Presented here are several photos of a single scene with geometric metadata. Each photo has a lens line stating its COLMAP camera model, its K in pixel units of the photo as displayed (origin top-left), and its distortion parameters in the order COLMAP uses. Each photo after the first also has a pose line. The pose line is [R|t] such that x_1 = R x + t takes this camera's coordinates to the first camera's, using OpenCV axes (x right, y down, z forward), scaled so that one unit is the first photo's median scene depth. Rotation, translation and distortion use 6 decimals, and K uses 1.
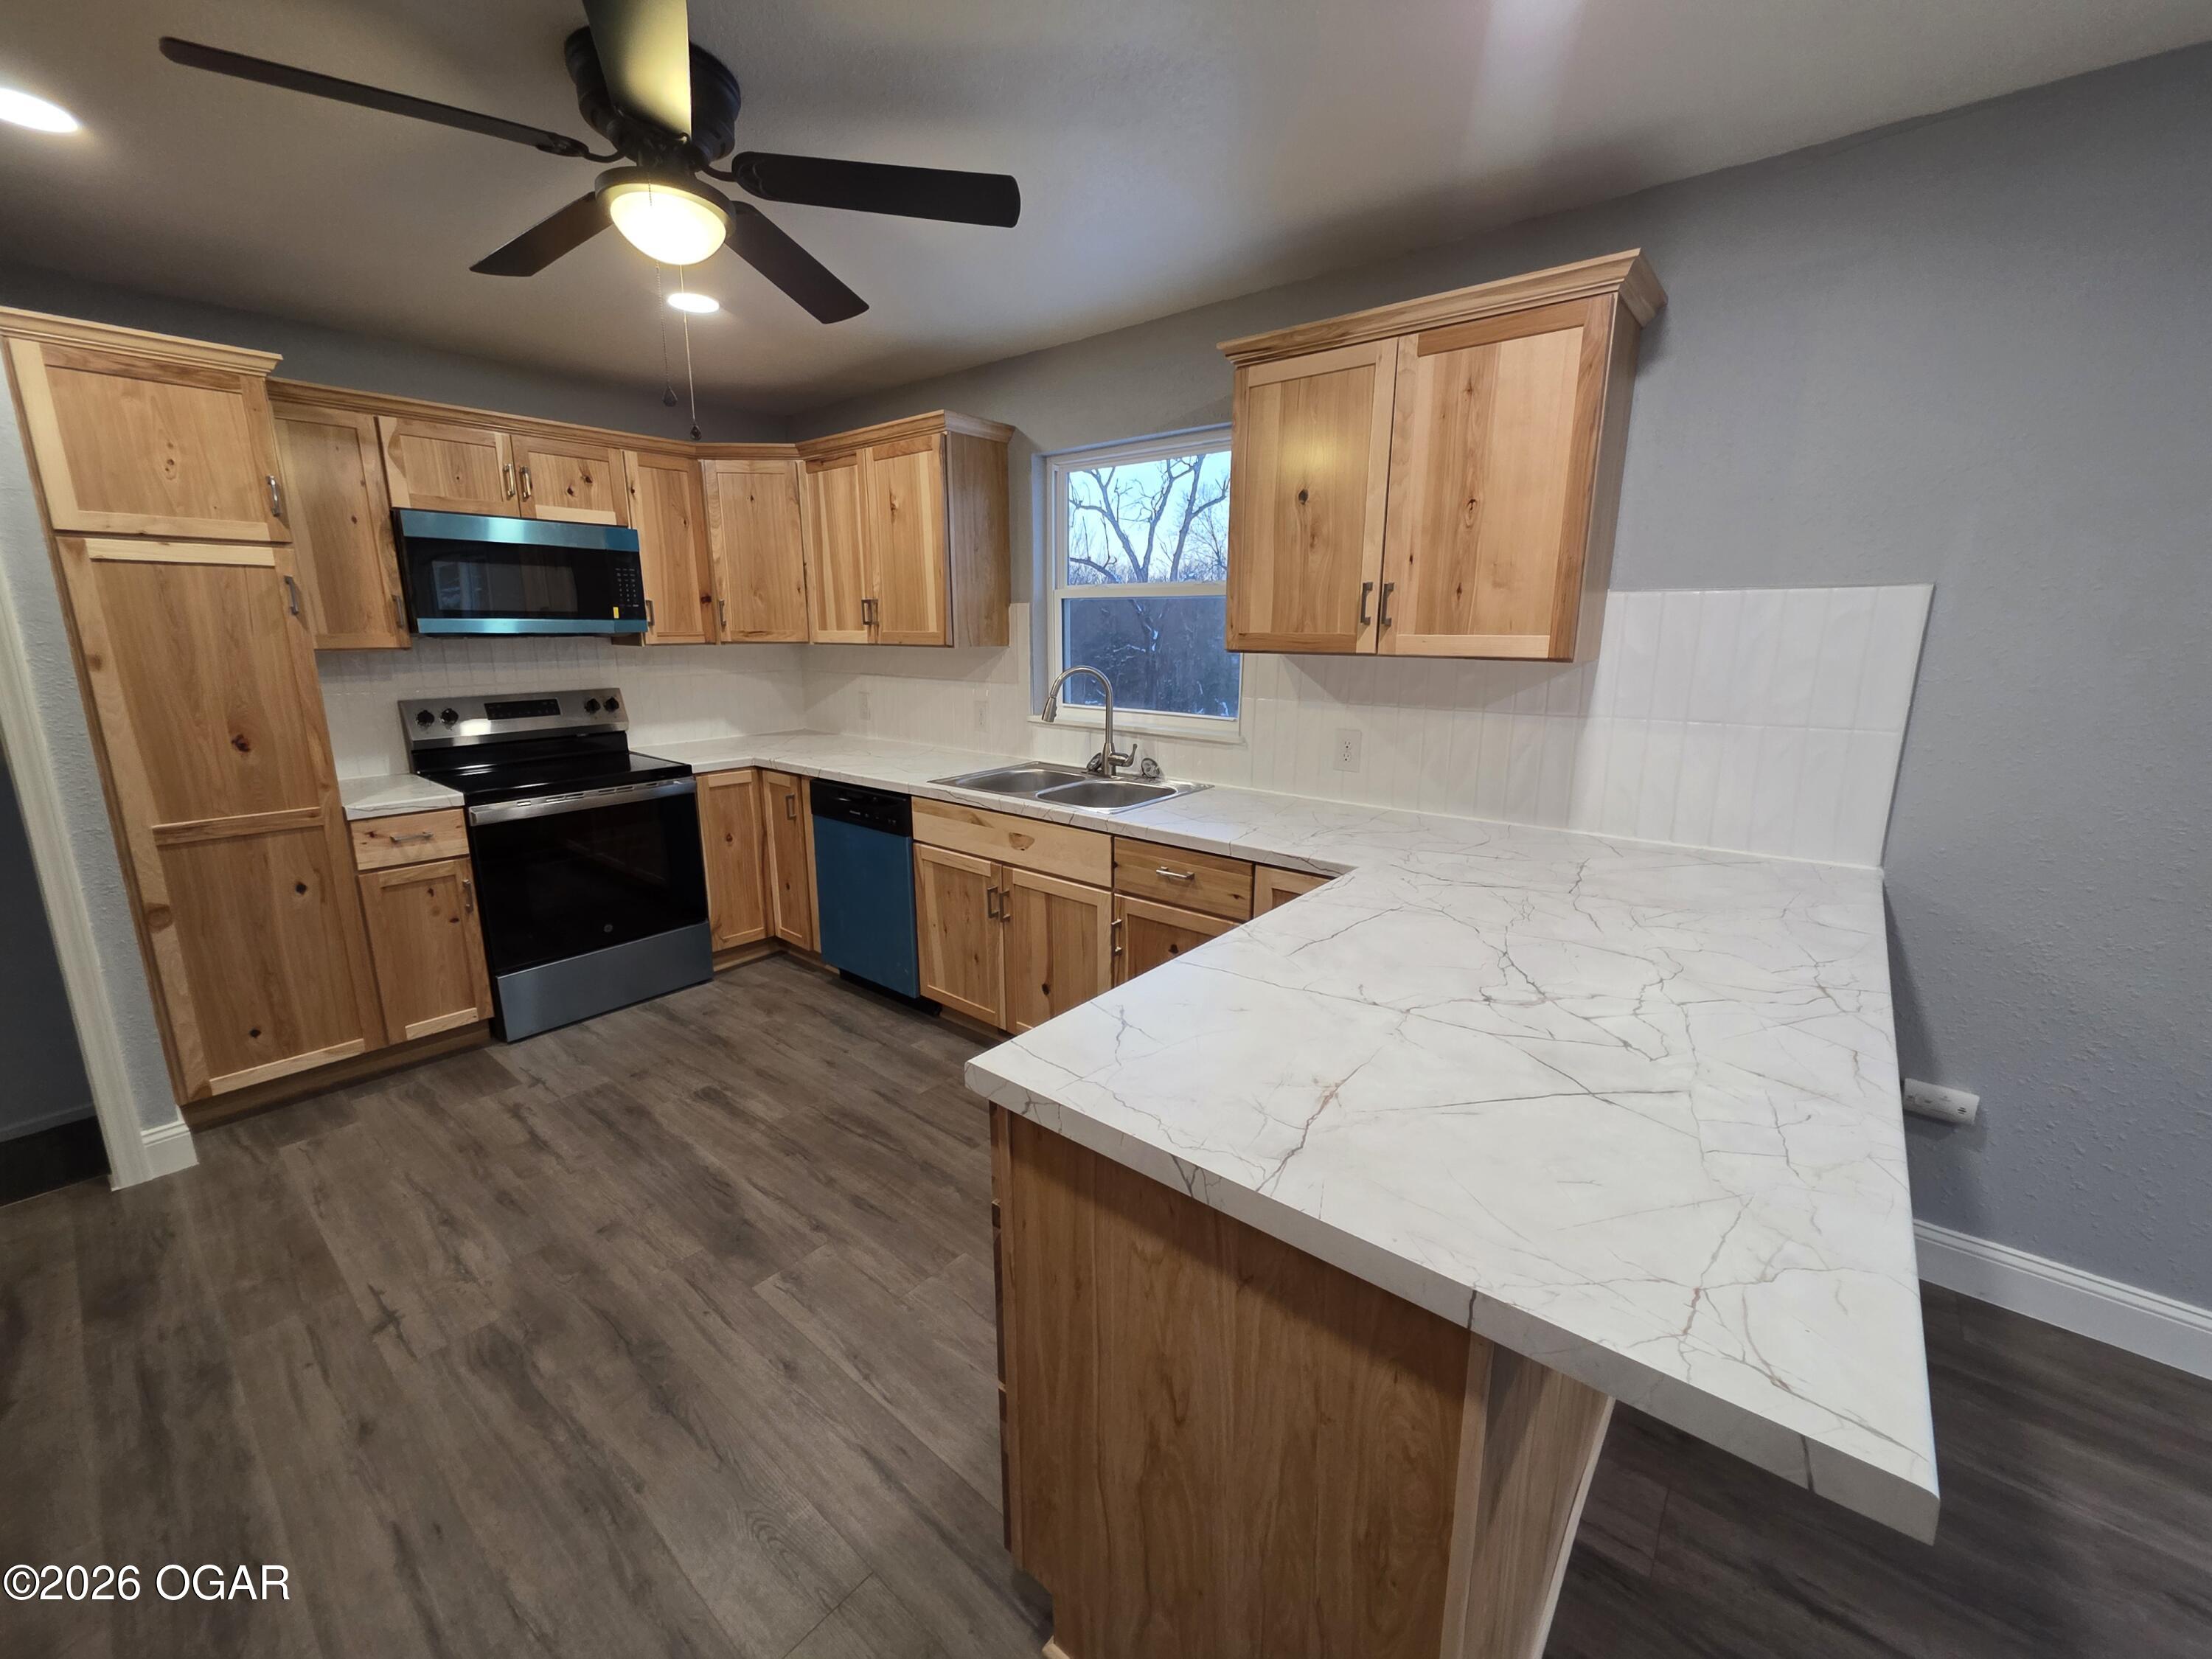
lens RADIAL K [[882.1, 0, 1099.9], [0, 882.1, 818.9], [0, 0, 1]] dist [0.003507, -0.001140]
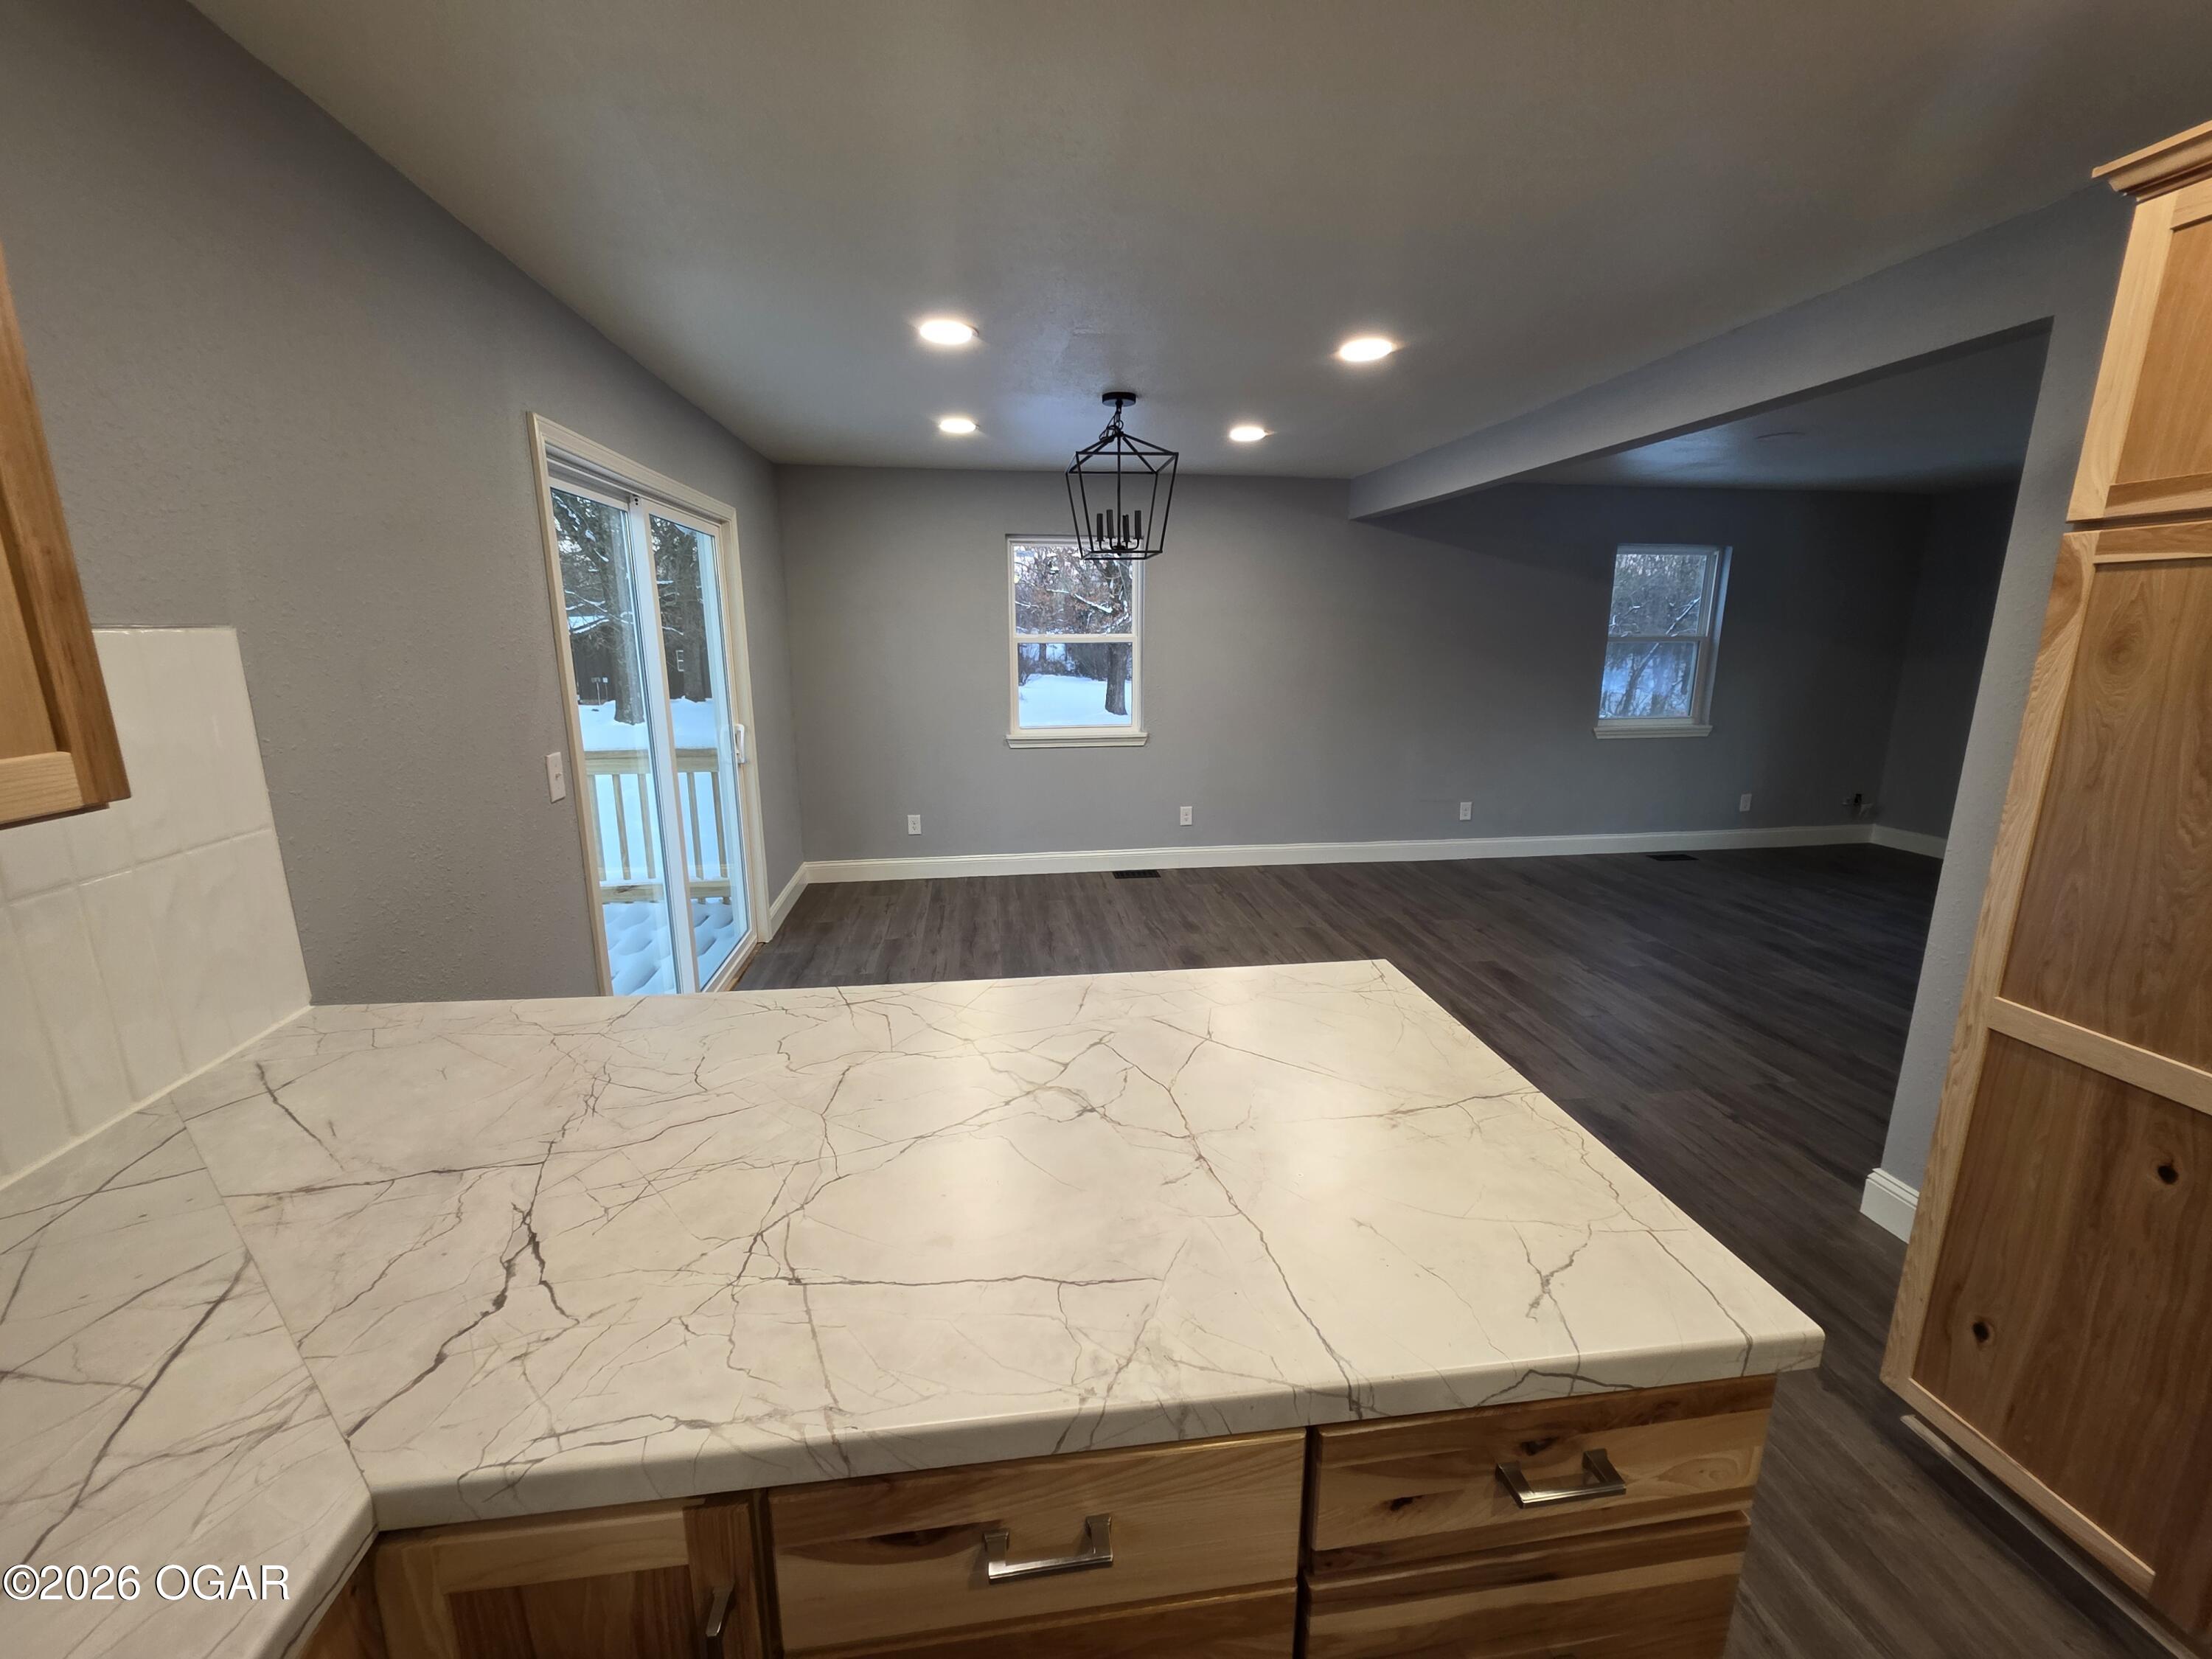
lens RADIAL K [[882.1, 0, 1100.4], [0, 882.1, 813.2], [0, 0, 1]] dist [0.003507, -0.001140]
pose [[-0.732168, -0.141327, 0.666300, -0.062742], [0.145206, 0.923362, 0.355412, -0.200090], [-0.665466, 0.356972, -0.655535, 0.756586]]
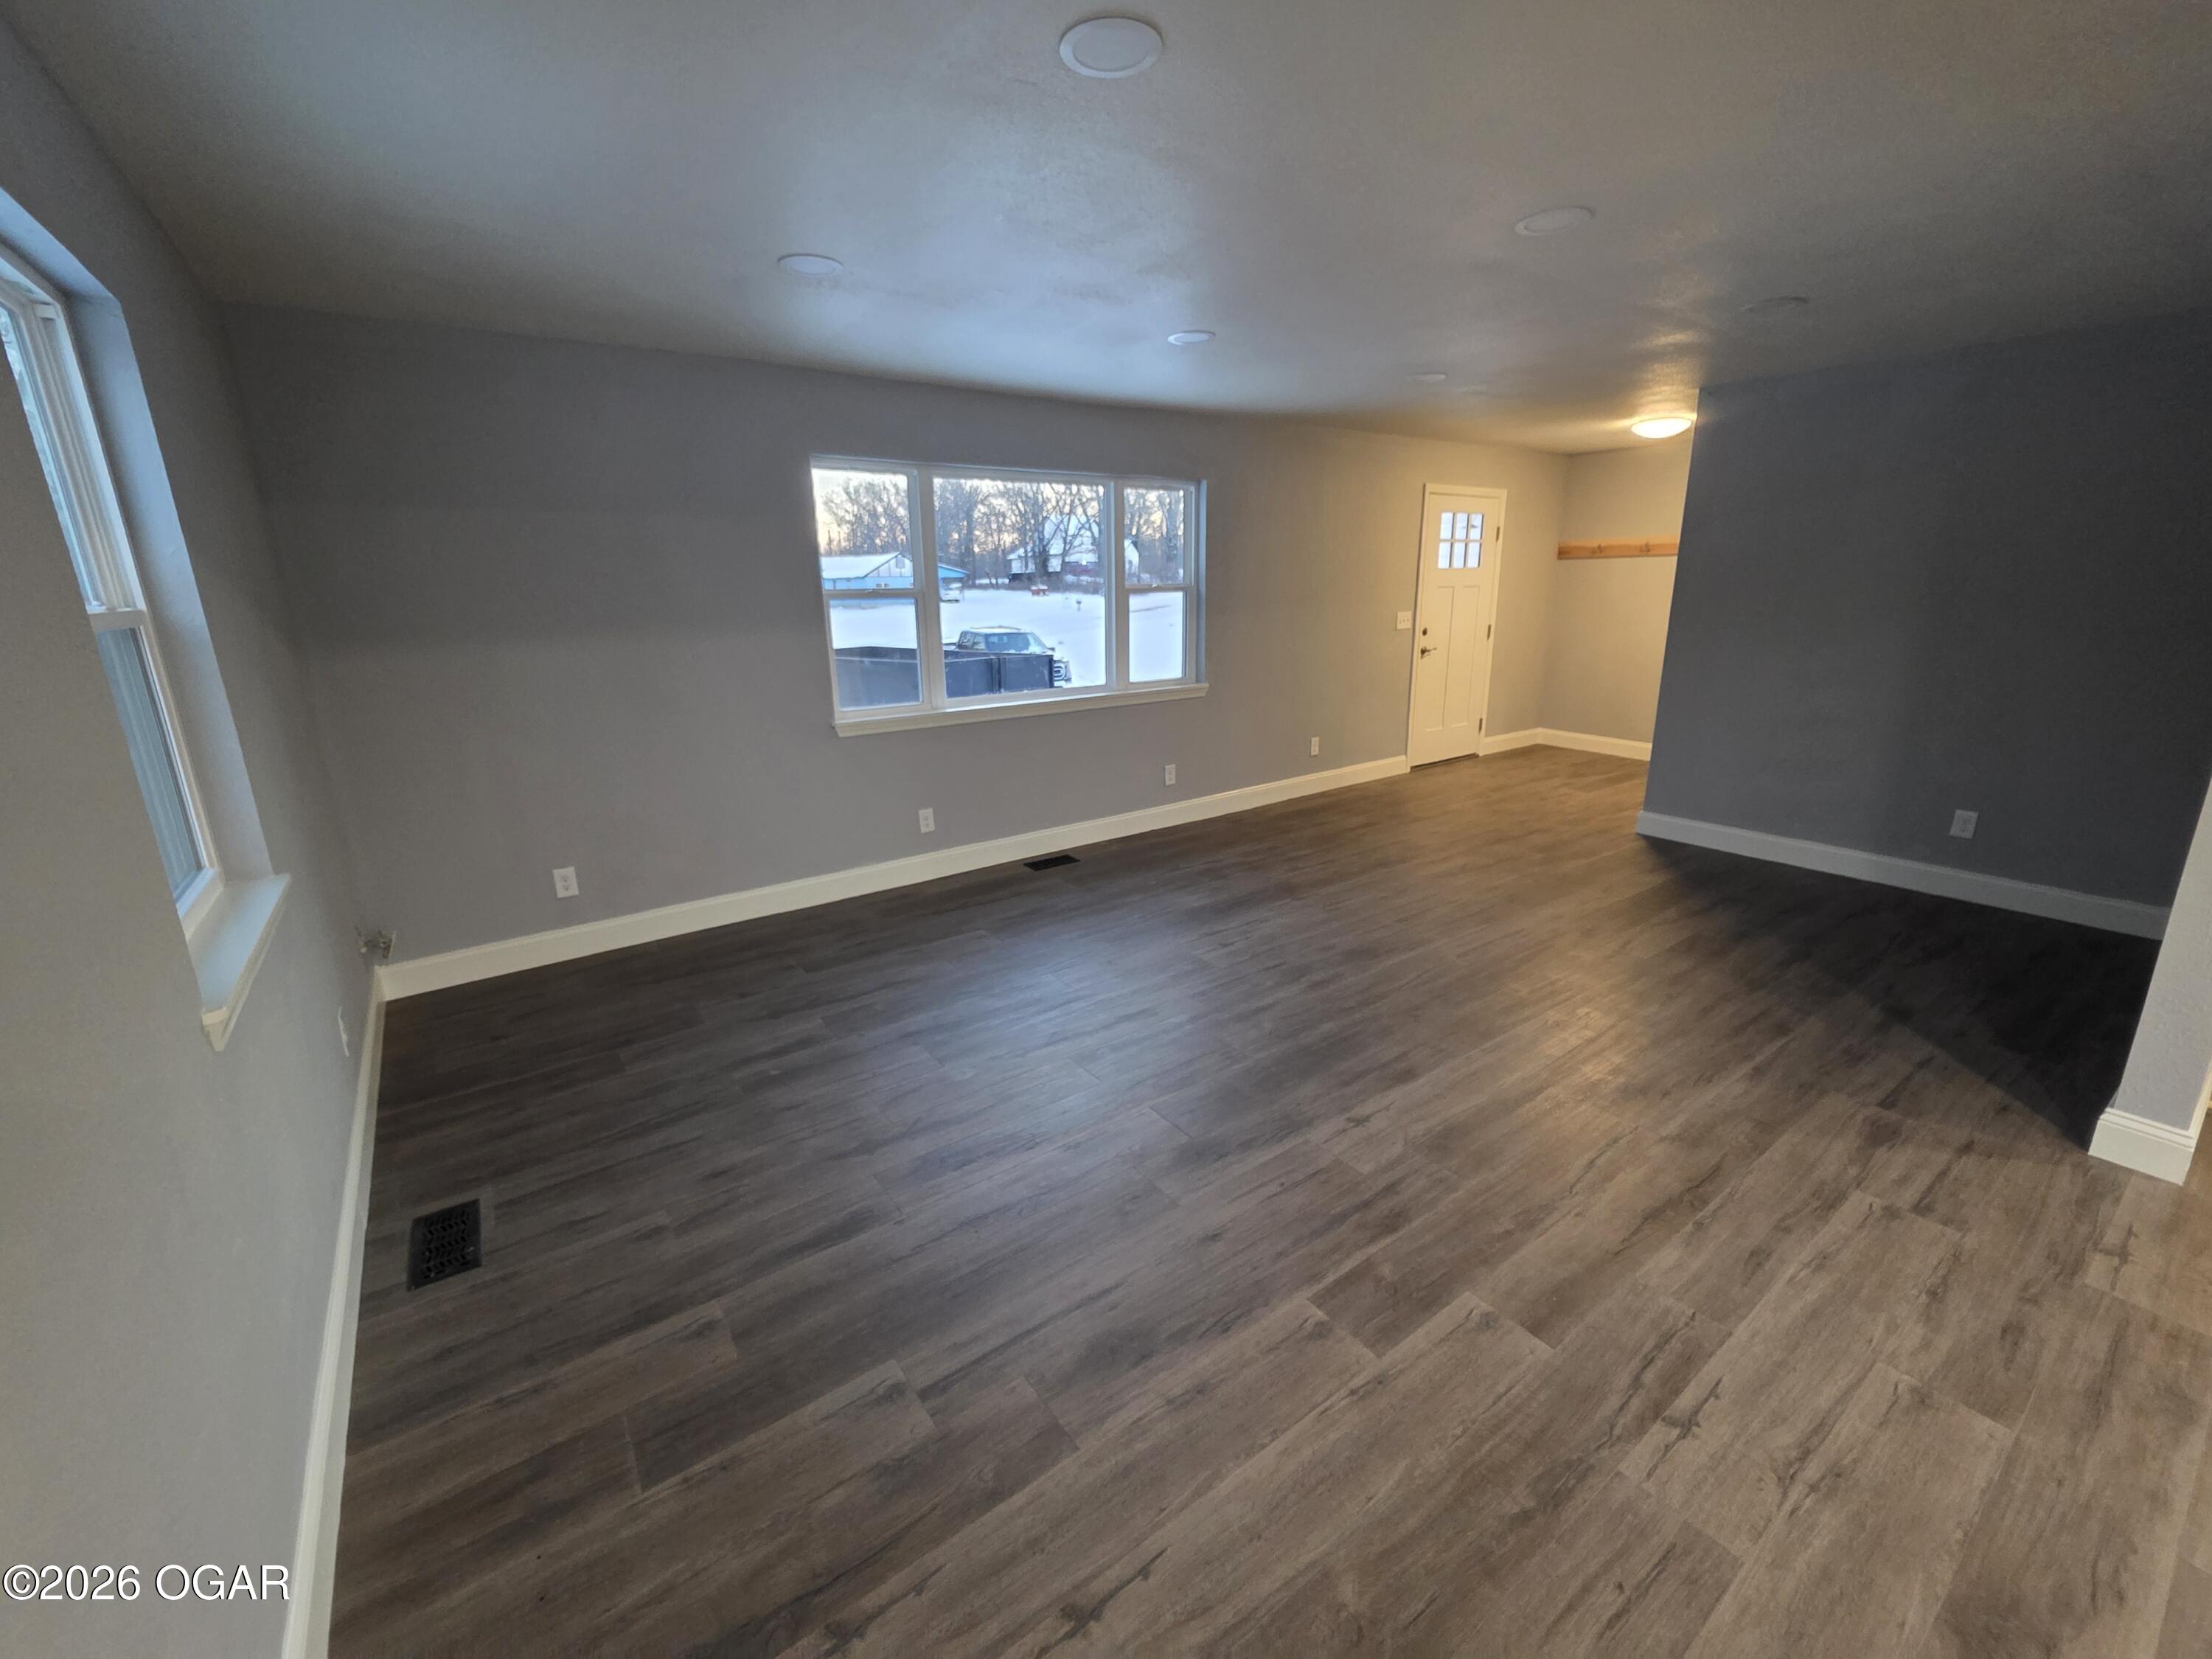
lens RADIAL K [[882.1, 0, 1099.0], [0, 882.1, 831.8], [0, 0, 1]] dist [0.003507, -0.001140]
pose [[-0.258011, 0.262300, -0.929854, 0.894093], [-0.191808, 0.929377, 0.315387, 0.238591], [0.946911, 0.259727, -0.189478, -1.148623]]
